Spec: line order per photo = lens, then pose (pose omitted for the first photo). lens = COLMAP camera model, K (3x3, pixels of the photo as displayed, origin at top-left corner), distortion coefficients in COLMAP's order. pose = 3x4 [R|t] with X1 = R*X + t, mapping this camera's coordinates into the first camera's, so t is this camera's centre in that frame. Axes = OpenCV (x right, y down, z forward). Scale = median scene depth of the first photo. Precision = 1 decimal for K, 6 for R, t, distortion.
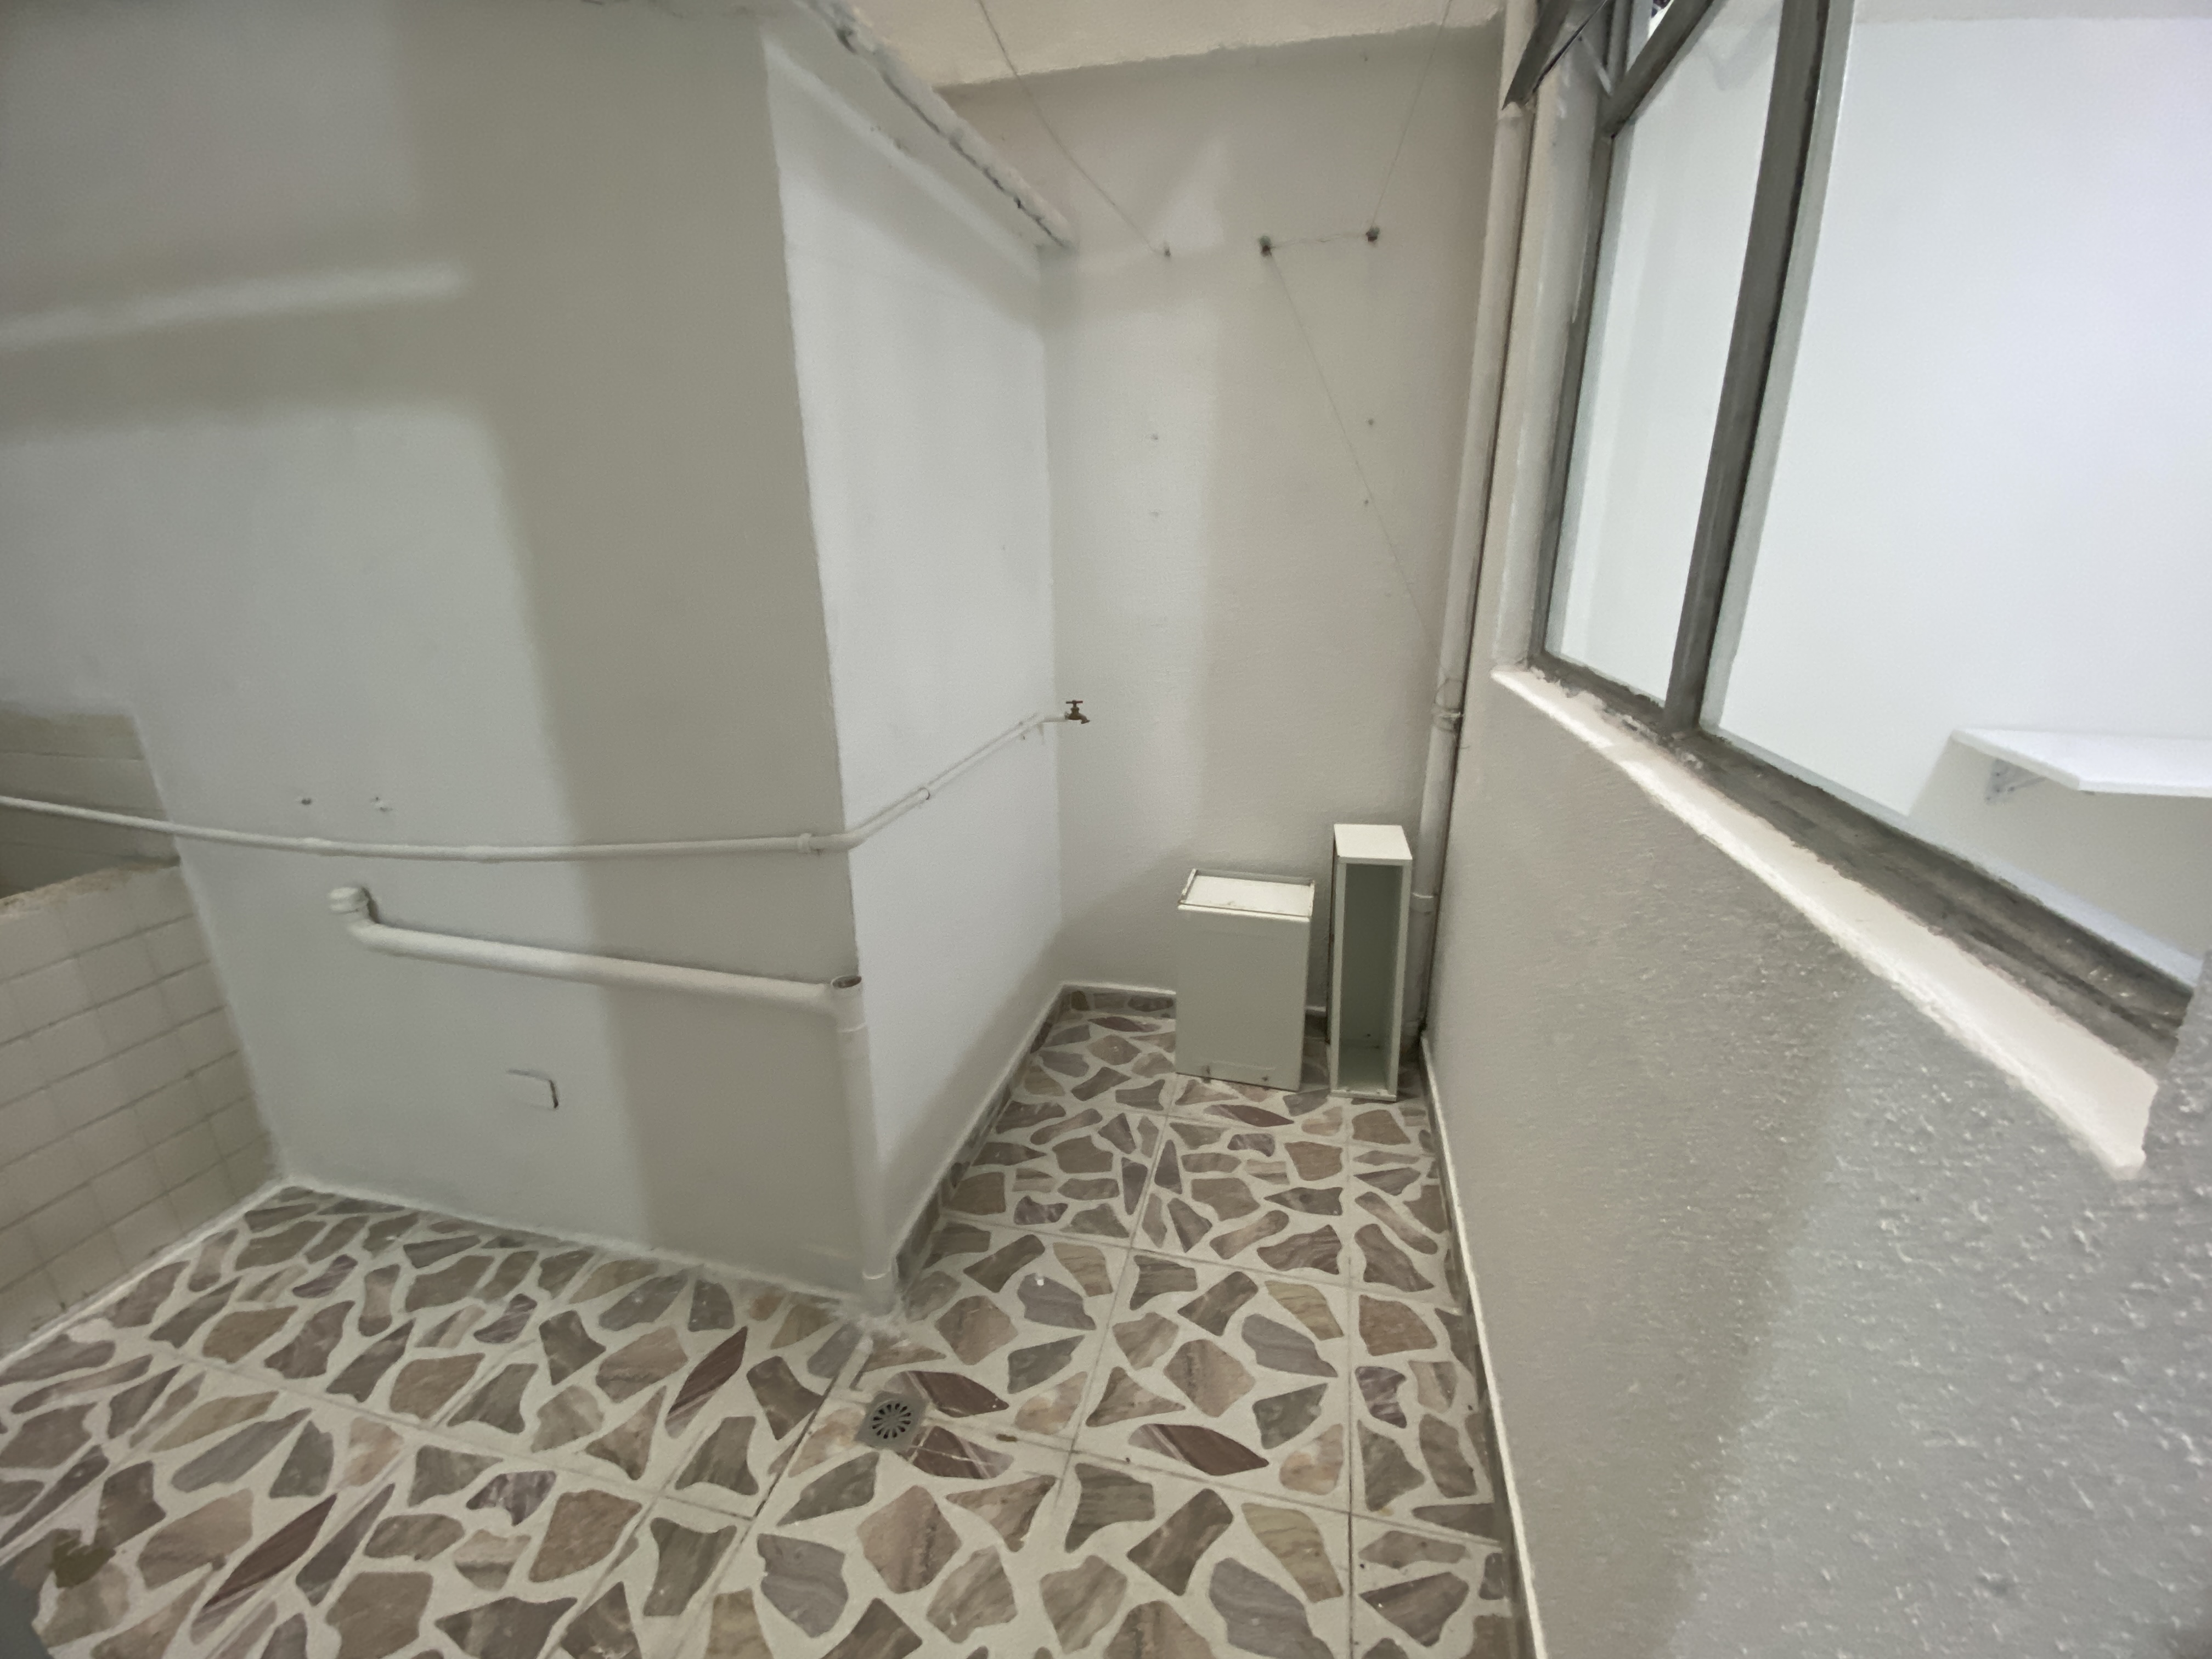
lens RADIAL K [[922.3, 0, 1095.4], [0, 922.3, 846.3], [0, 0, 1]] dist [0.022295, -0.023885]
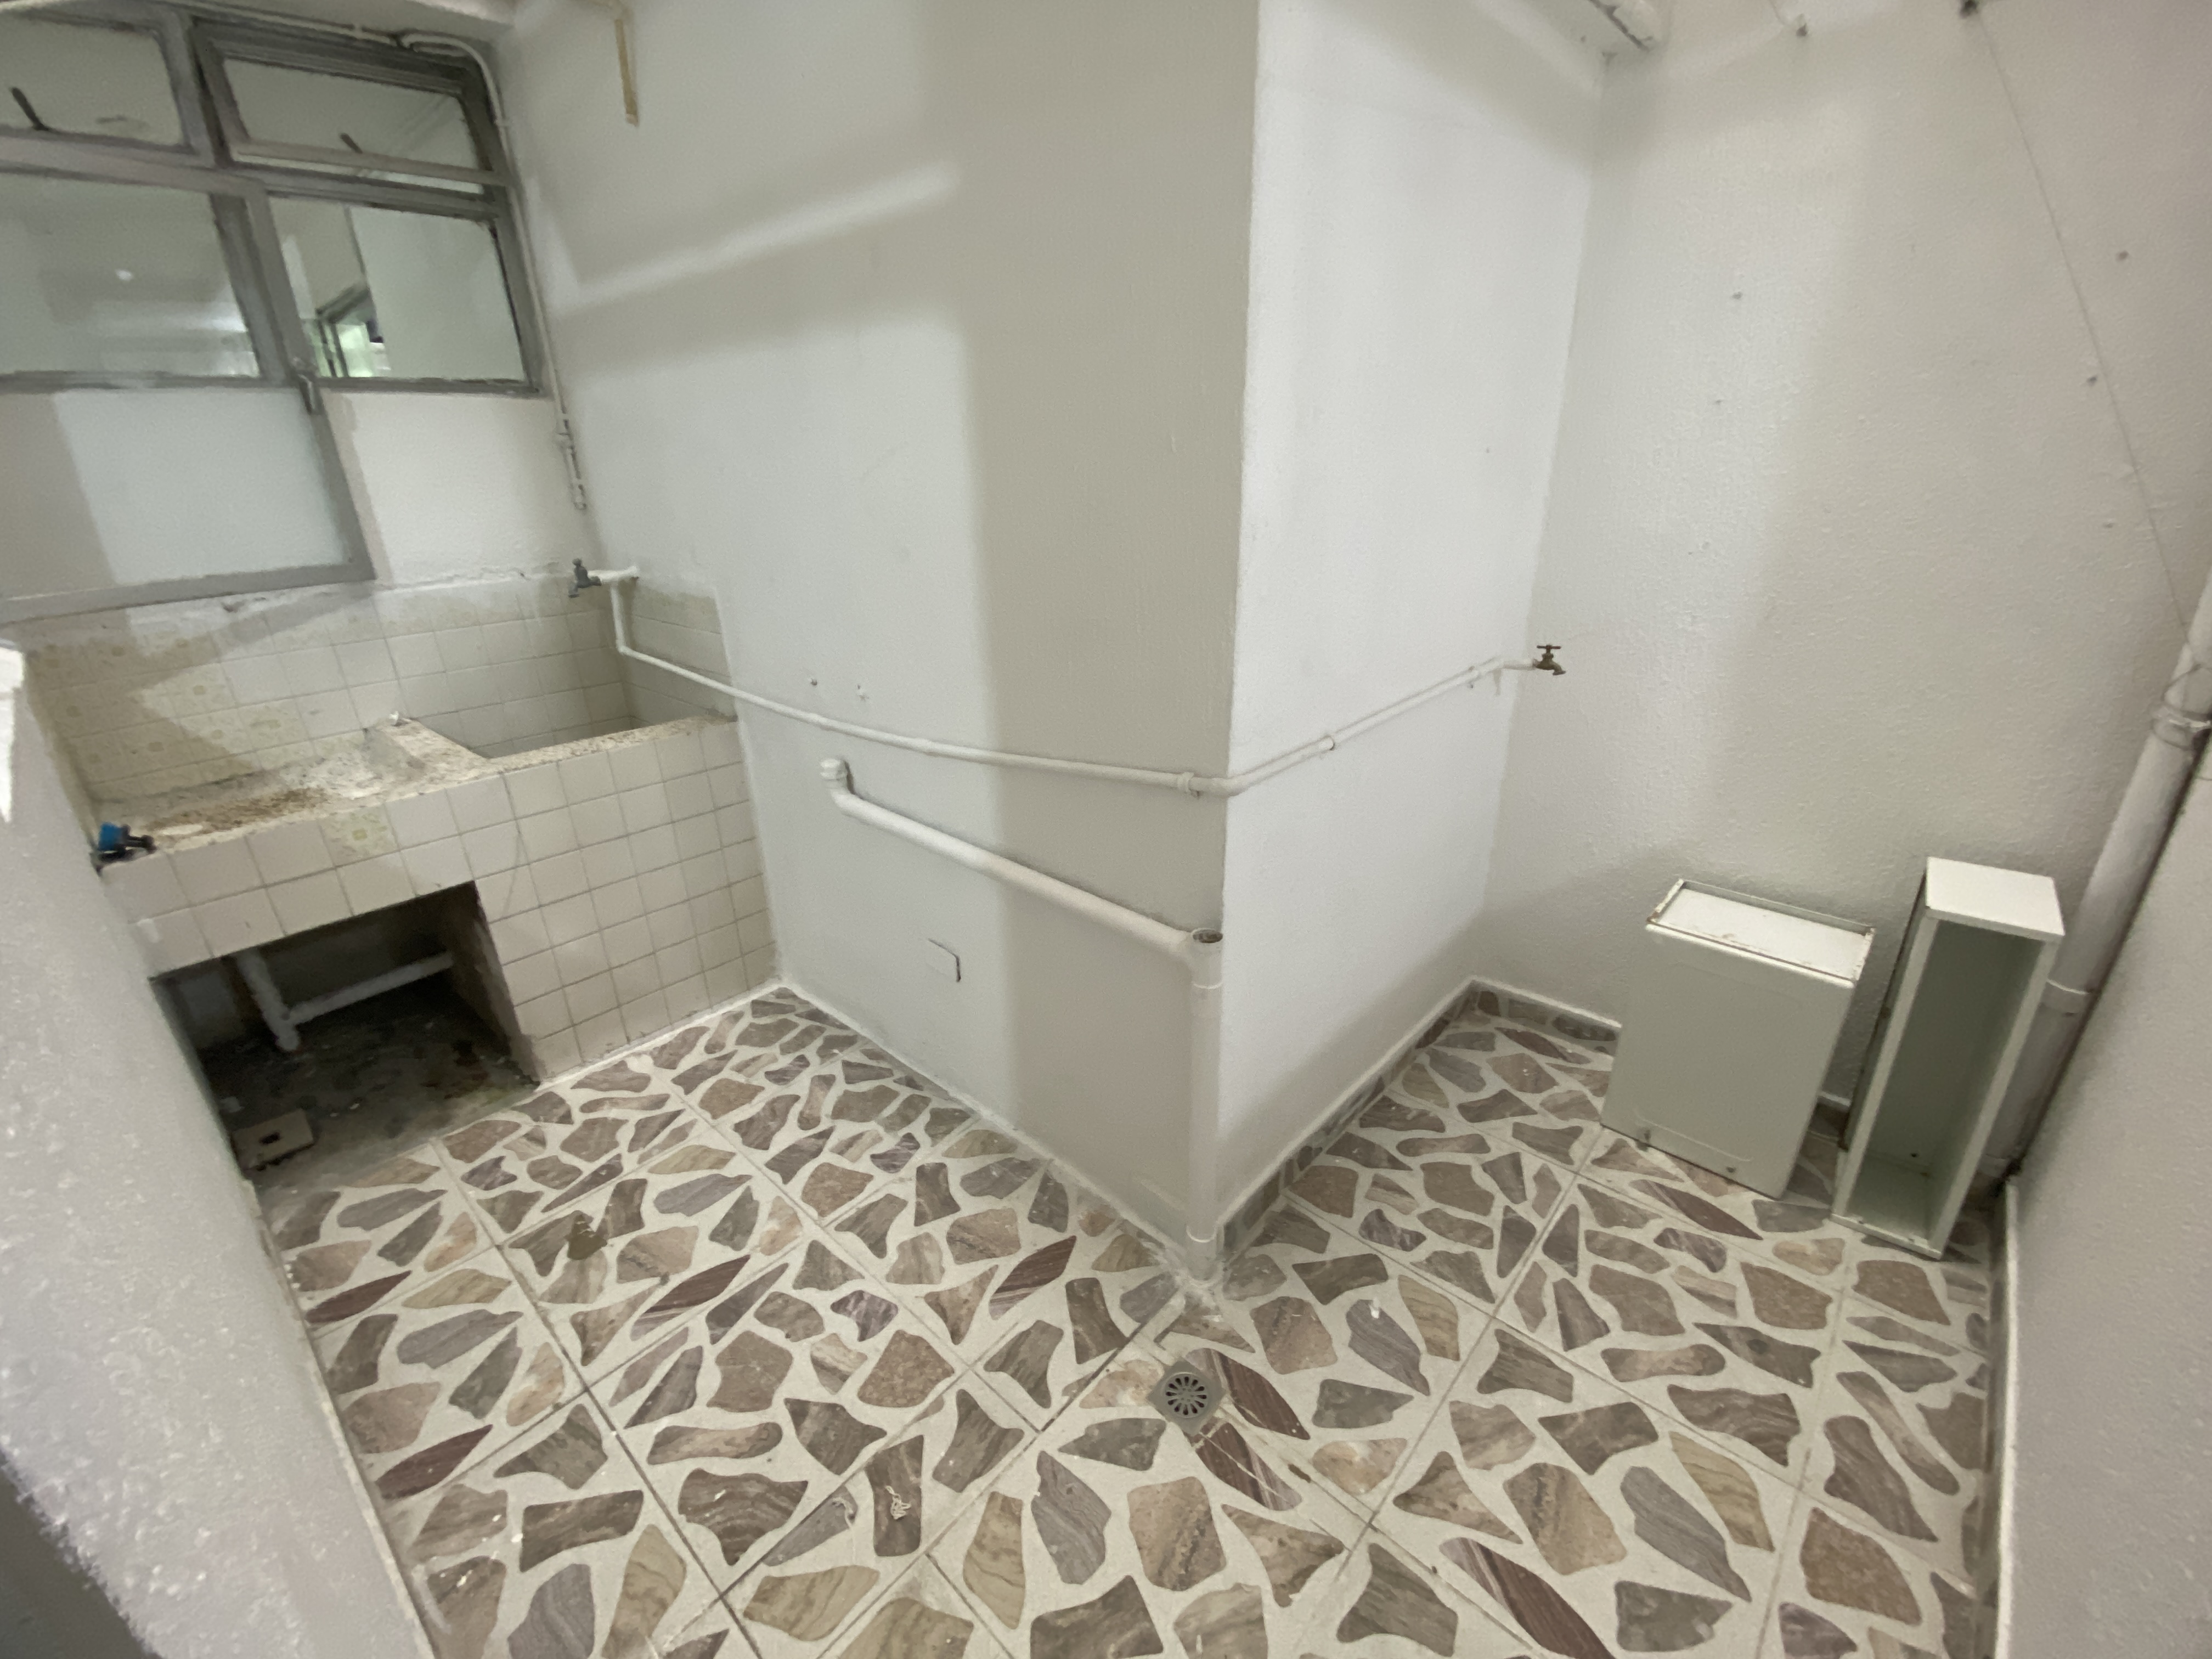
lens RADIAL K [[900.1, 0, 1095.9], [0, 900.1, 837.6], [0, 0, 1]] dist [0.010540, -0.017843]
pose [[0.877493, 0.173283, -0.447190, 0.012012], [-0.137895, 0.984230, 0.110799, -0.029794], [0.459337, -0.035560, 0.887550, 0.138282]]
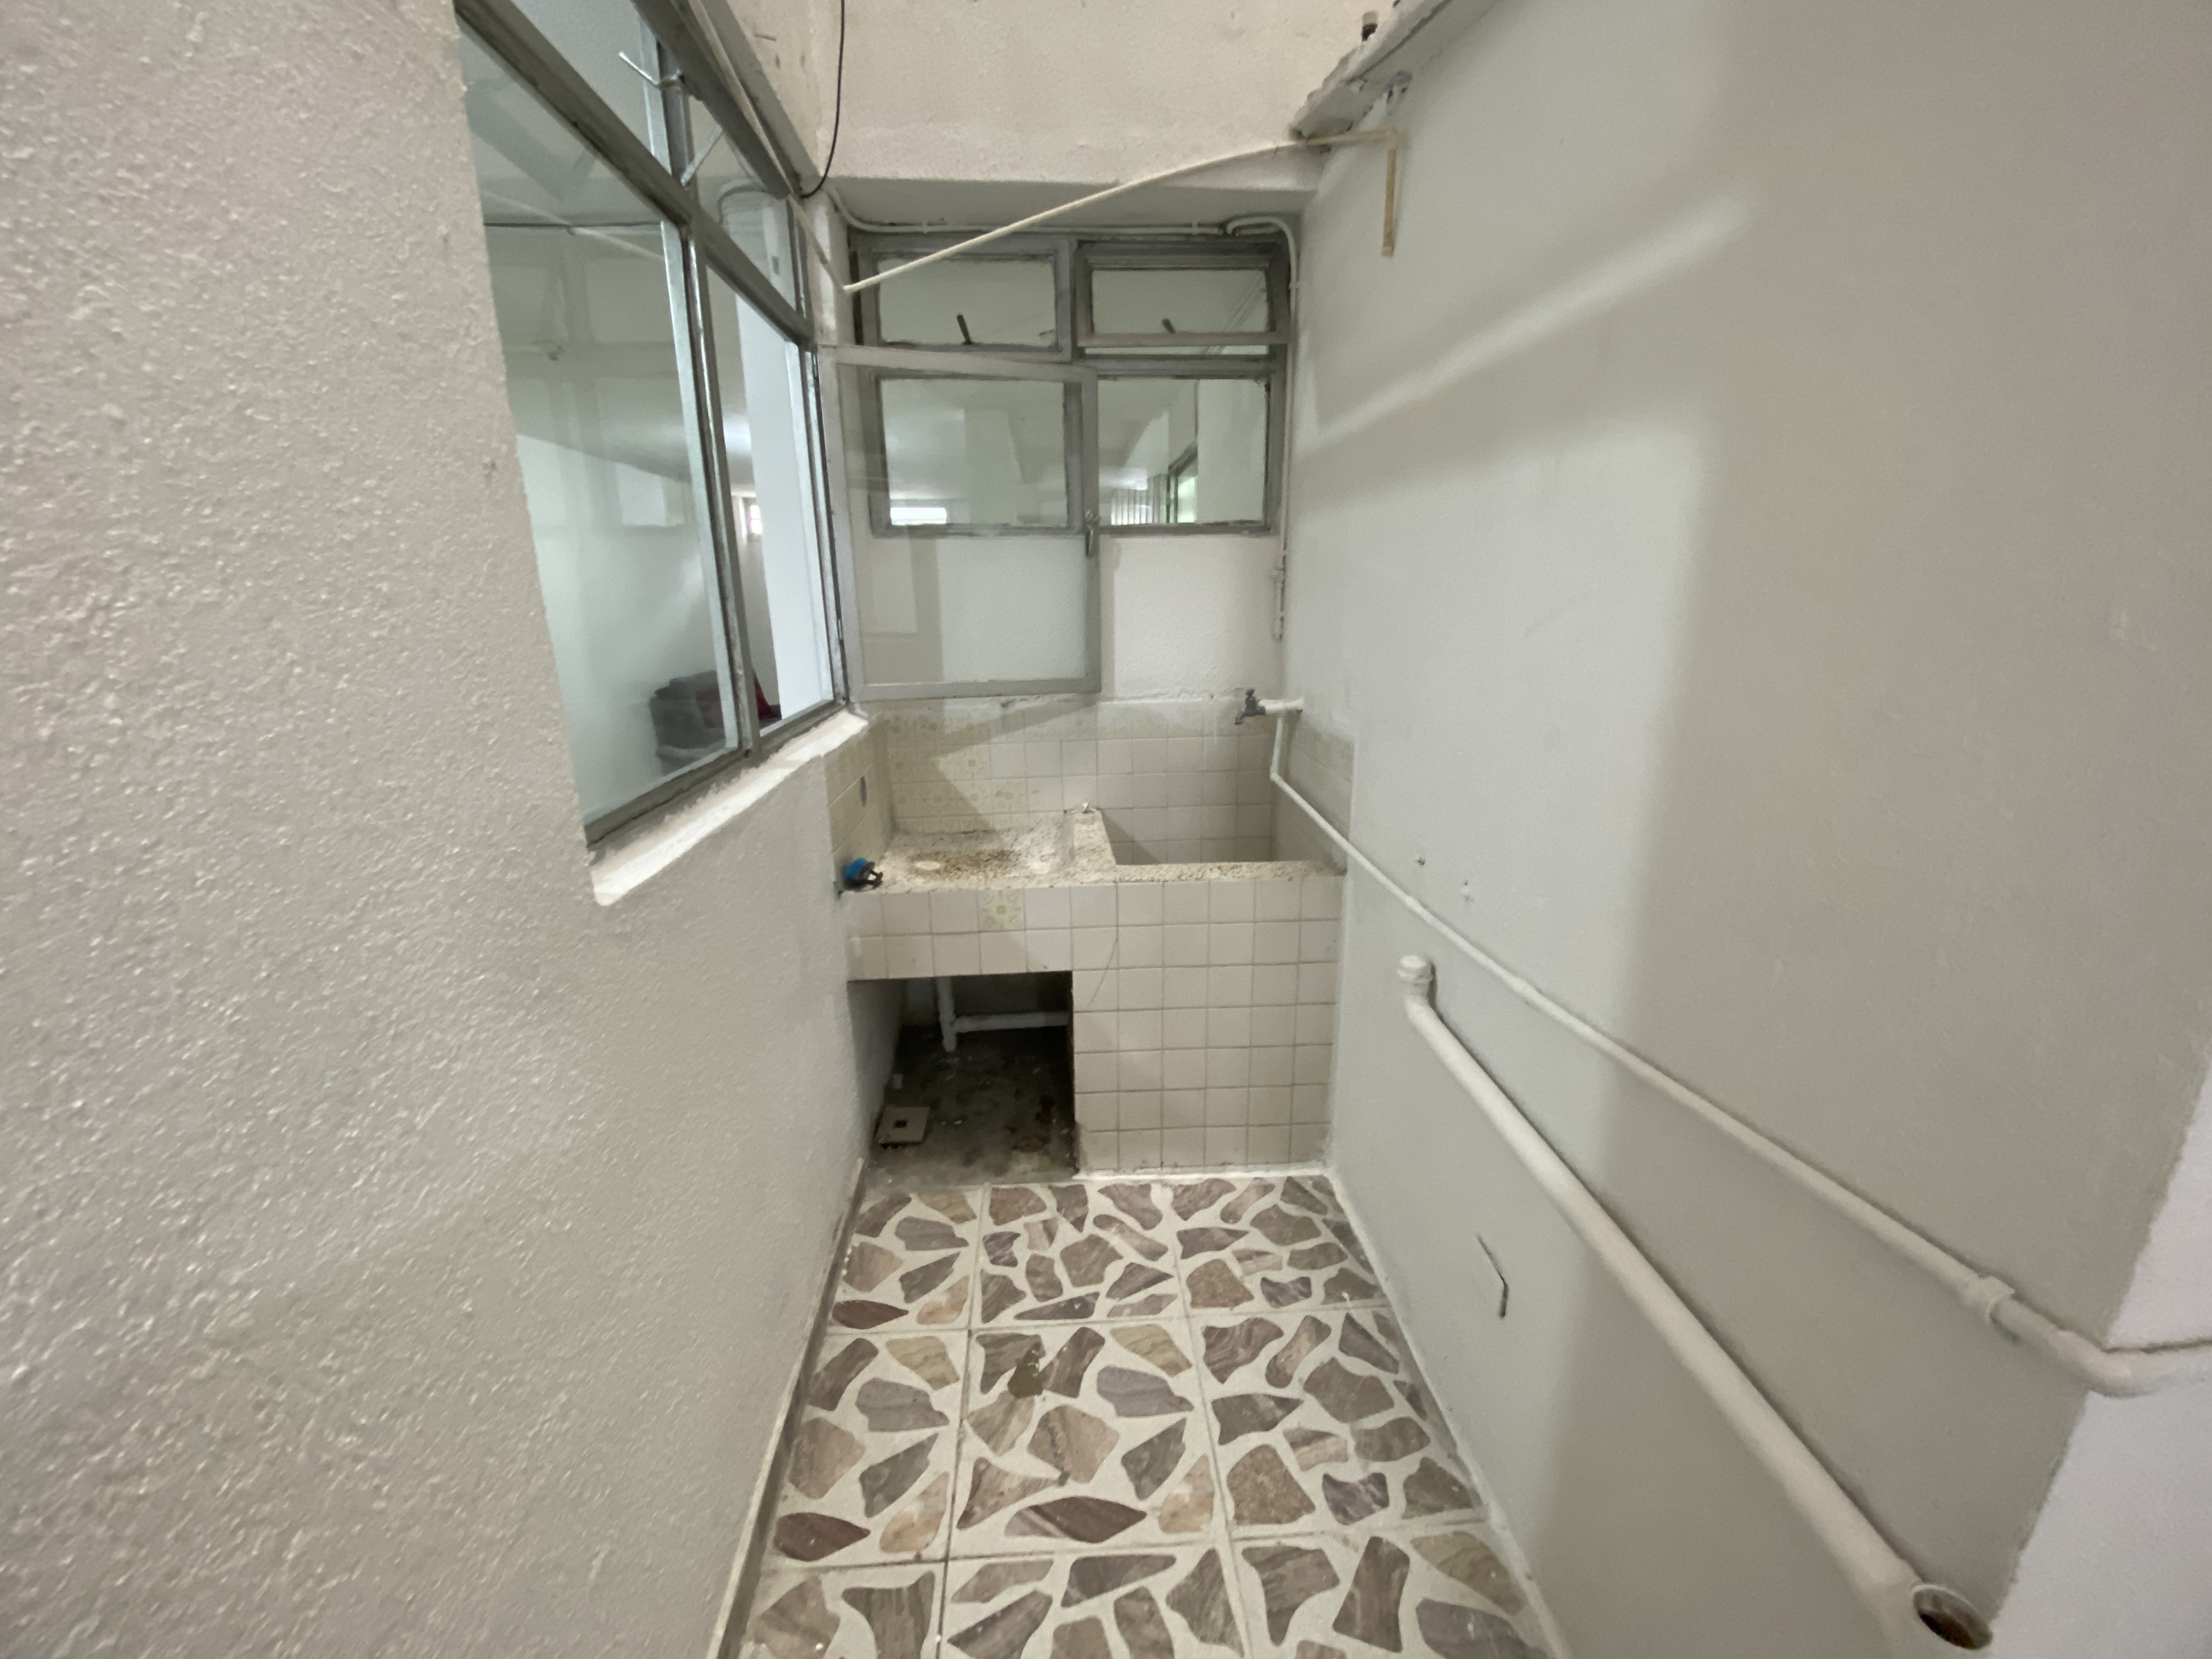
lens RADIAL K [[878.4, 0, 1100.0], [0, 878.4, 817.2], [0, 0, 1]] dist [0.001650, -0.020202]
pose [[0.280502, 0.236948, -0.930148, -0.099790], [-0.285793, 0.945718, 0.154728, -0.138905], [0.916319, 0.222428, 0.332993, 0.374712]]
